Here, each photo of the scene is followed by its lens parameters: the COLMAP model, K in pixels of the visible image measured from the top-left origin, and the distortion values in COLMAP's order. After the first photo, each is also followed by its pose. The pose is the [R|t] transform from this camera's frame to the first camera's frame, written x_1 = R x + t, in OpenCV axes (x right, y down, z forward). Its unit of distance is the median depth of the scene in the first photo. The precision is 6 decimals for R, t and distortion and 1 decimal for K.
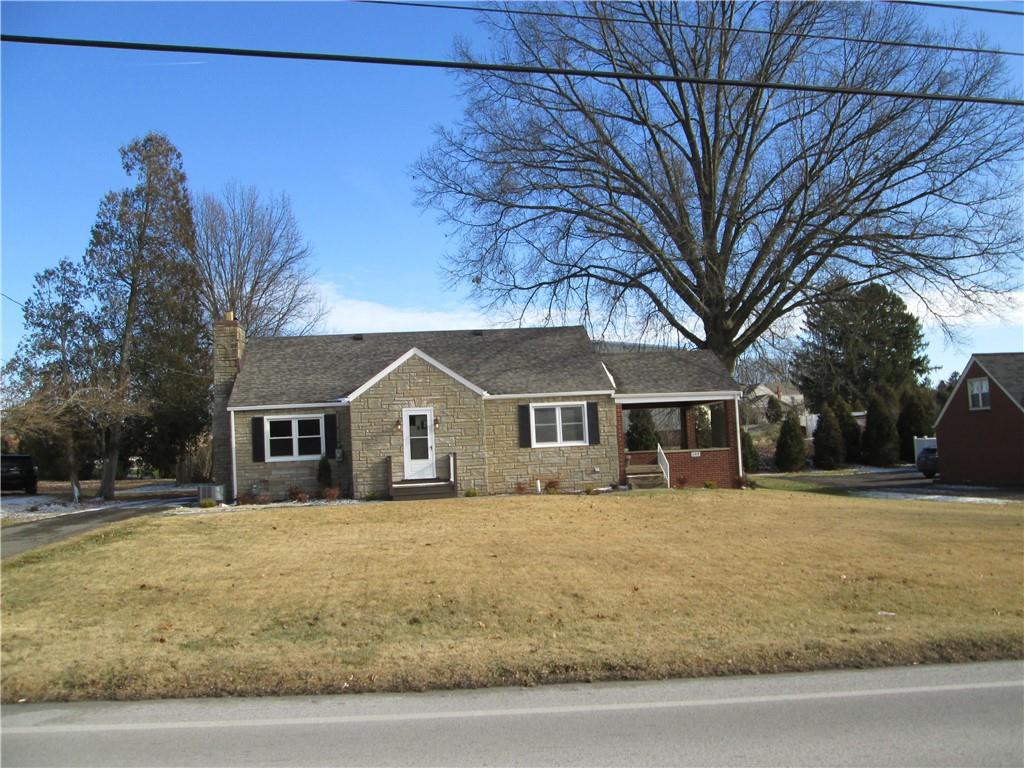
lens RADIAL K [[832.8, 0, 513.9], [0, 832.8, 395.3], [0, 0, 1]] dist [-0.082563, 0.053141]
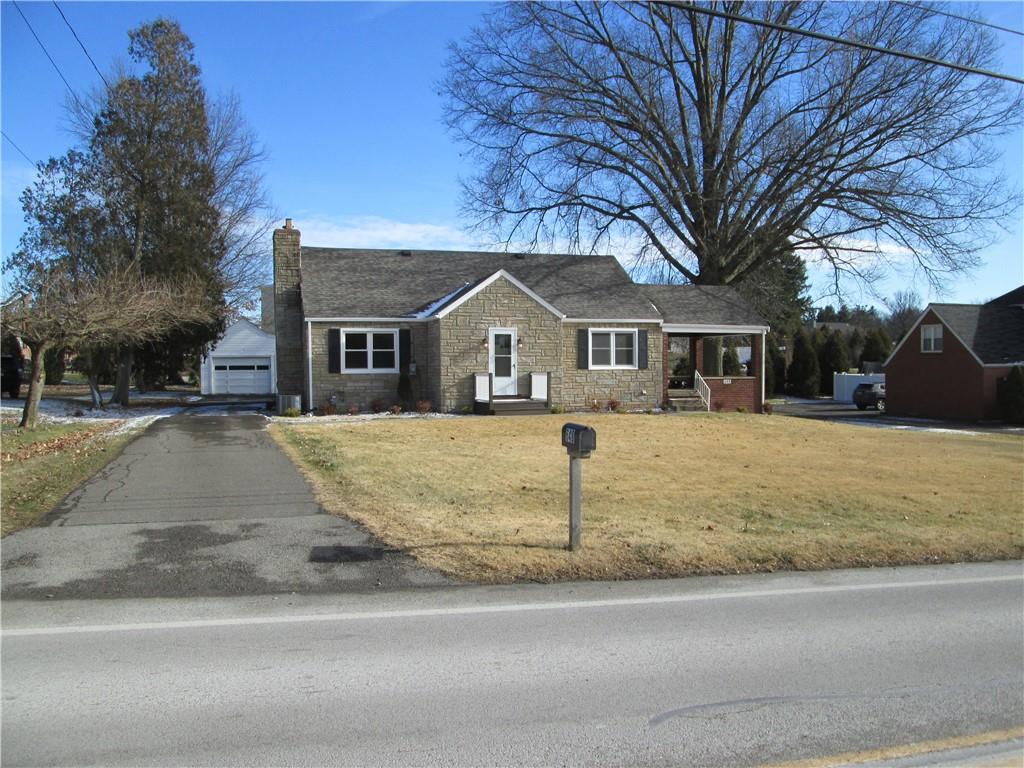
lens RADIAL K [[832.8, 0, 513.9], [0, 832.8, 395.3], [0, 0, 1]] dist [-0.082563, 0.053141]
pose [[0.983458, 0.034702, 0.177781, -0.259638], [-0.051818, 0.994359, 0.092553, 0.001959], [-0.173566, -0.100234, 0.979708, -0.034487]]
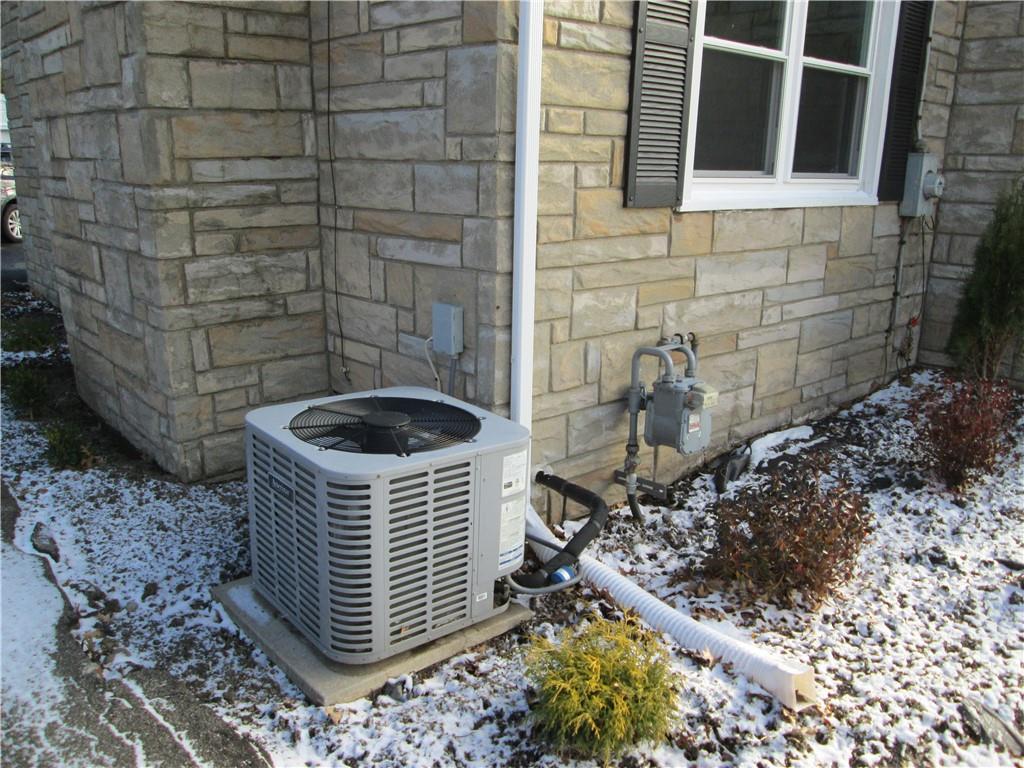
lens RADIAL K [[832.8, 0, 513.9], [0, 832.8, 395.3], [0, 0, 1]] dist [-0.082563, 0.053141]
pose [[0.826229, -0.090168, 0.556072, -0.388529], [-0.095127, 0.950600, 0.295484, 0.068339], [-0.555245, -0.297035, 0.776835, 0.854566]]
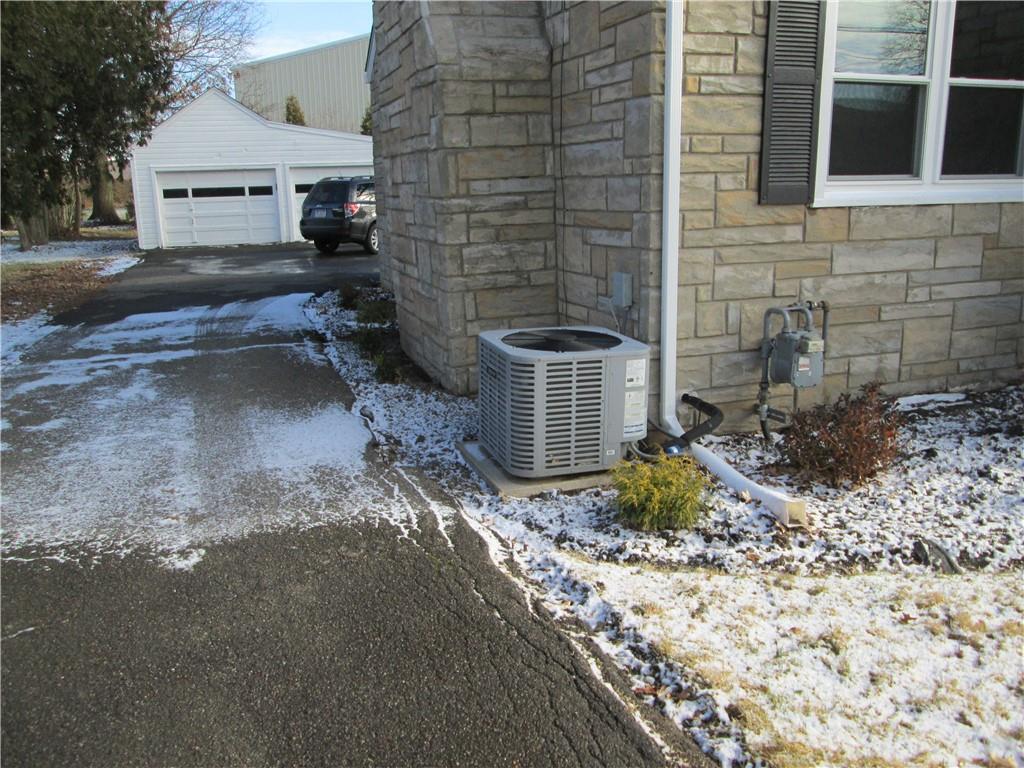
lens RADIAL K [[814.8, 0, 512.0], [0, 814.8, 384.0], [0, 0, 1]] dist [-0.078023, 0.011588]
pose [[0.976830, -0.026664, 0.212348, -0.388286], [-0.037080, 0.956116, 0.290631, 0.065744], [-0.210779, -0.291771, 0.932975, 0.794959]]
